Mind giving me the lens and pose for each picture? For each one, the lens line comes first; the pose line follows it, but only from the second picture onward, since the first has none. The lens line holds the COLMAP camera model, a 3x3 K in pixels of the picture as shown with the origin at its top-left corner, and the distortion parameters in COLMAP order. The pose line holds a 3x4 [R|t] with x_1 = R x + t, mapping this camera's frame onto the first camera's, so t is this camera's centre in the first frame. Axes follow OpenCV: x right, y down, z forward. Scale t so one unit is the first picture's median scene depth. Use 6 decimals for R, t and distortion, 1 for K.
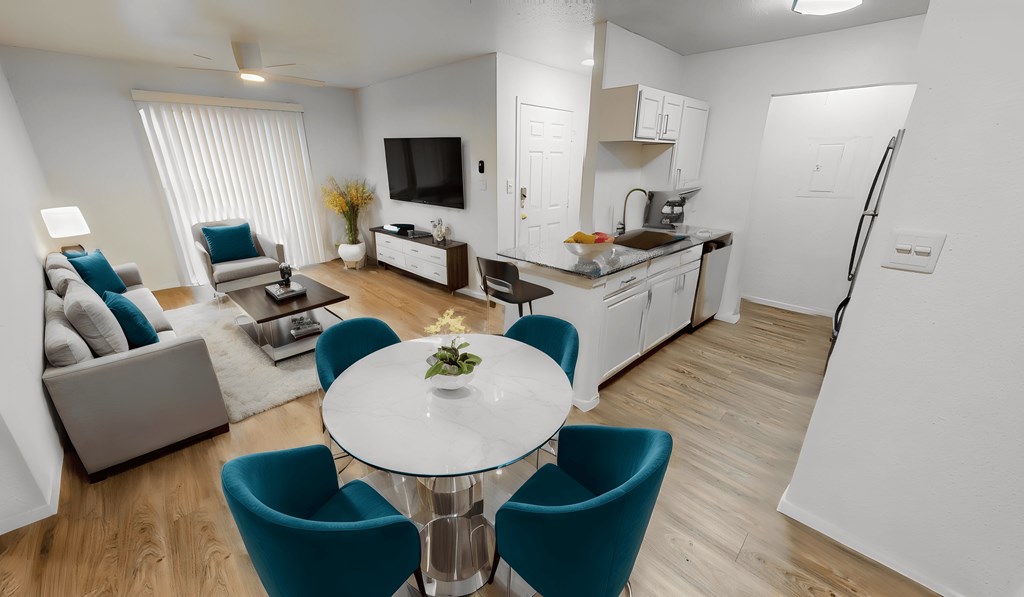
lens RADIAL K [[354.4, 0, 512.5], [0, 354.4, 277.5], [0, 0, 1]] dist [-0.051425, 0.008276]
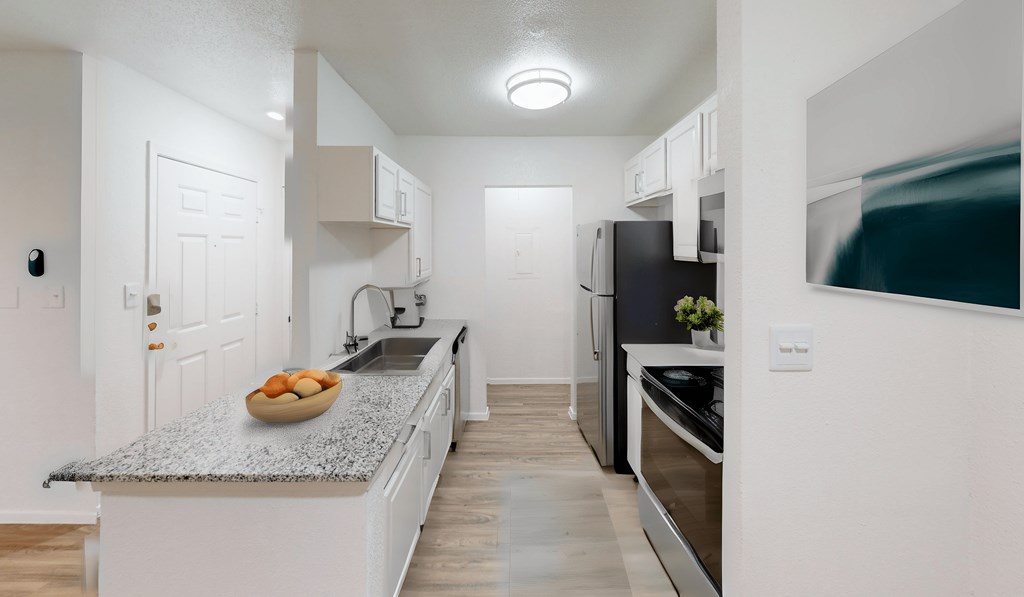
lens RADIAL K [[354.4, 0, 512.5], [0, 354.4, 277.5], [0, 0, 1]] dist [-0.051425, 0.008276]
pose [[0.674662, -0.055169, 0.736062, 0.010987], [0.223237, 0.965754, -0.132231, -0.110660], [-0.703560, 0.253528, 0.663873, 0.312253]]
